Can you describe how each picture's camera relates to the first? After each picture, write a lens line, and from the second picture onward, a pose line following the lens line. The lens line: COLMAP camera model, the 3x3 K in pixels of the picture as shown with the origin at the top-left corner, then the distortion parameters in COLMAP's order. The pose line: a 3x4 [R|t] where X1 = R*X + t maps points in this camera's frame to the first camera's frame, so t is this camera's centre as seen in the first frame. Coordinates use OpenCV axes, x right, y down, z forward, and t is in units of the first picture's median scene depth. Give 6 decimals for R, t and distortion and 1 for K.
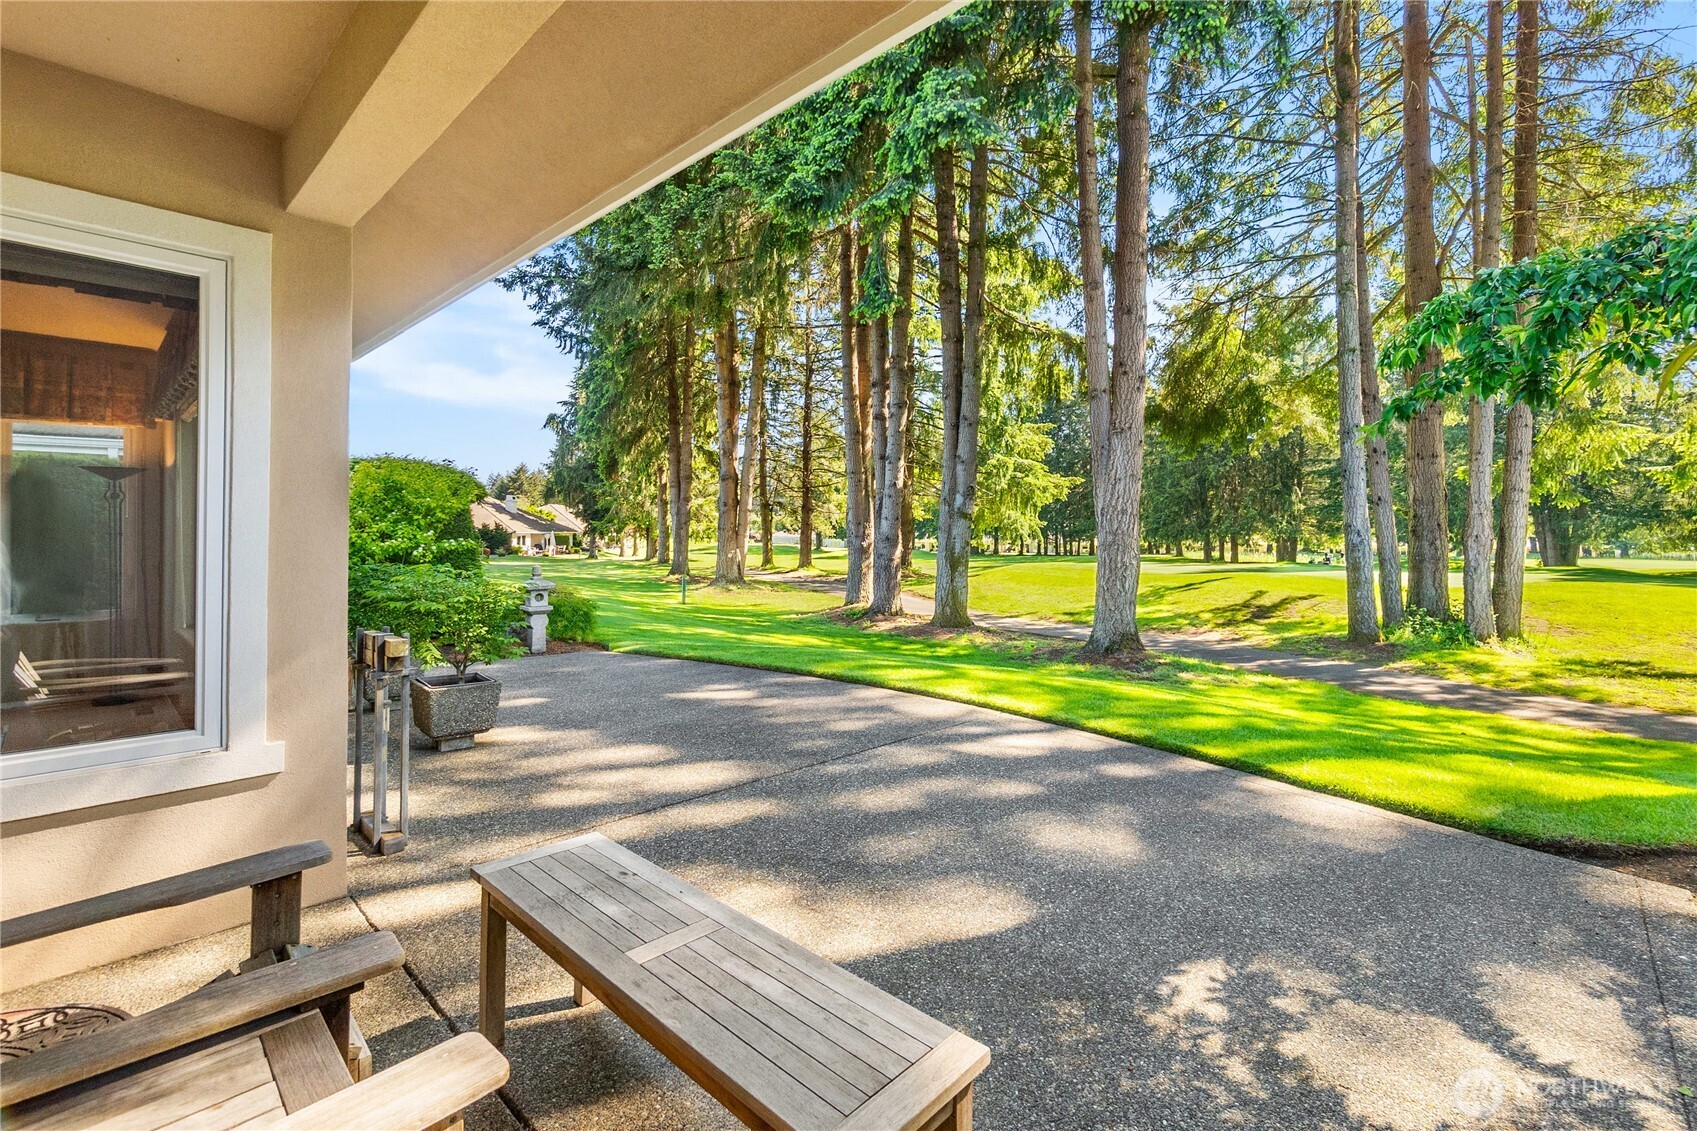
lens RADIAL K [[755.0, 0, 848.9], [0, 755.0, 533.9], [0, 0, 1]] dist [0.001462, 0.000007]
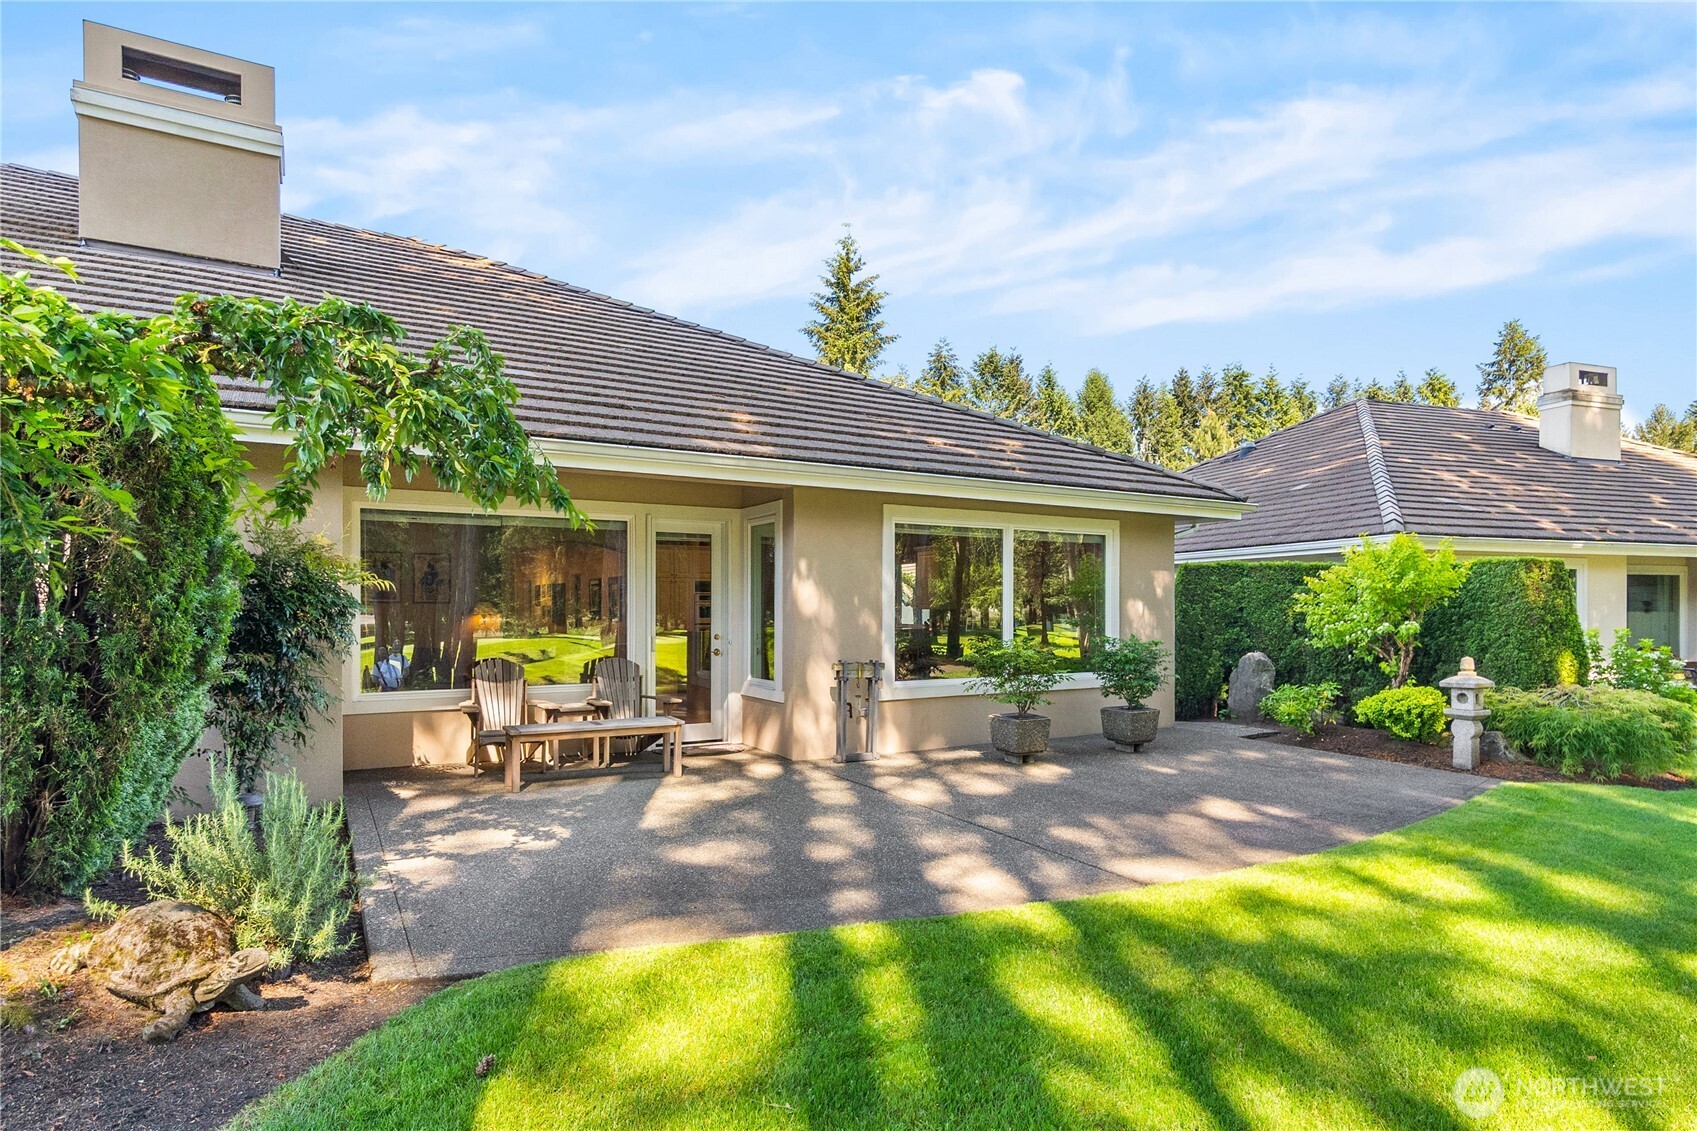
lens RADIAL K [[890.6, 0, 804.1], [0, 890.6, 579.6], [0, 0, 1]] dist [0.007822, 0.000013]
pose [[-0.313378, -0.038618, -0.948843, 0.309938], [0.008430, 0.999020, -0.043445, -0.001771], [0.949591, -0.021614, -0.312746, 0.286287]]
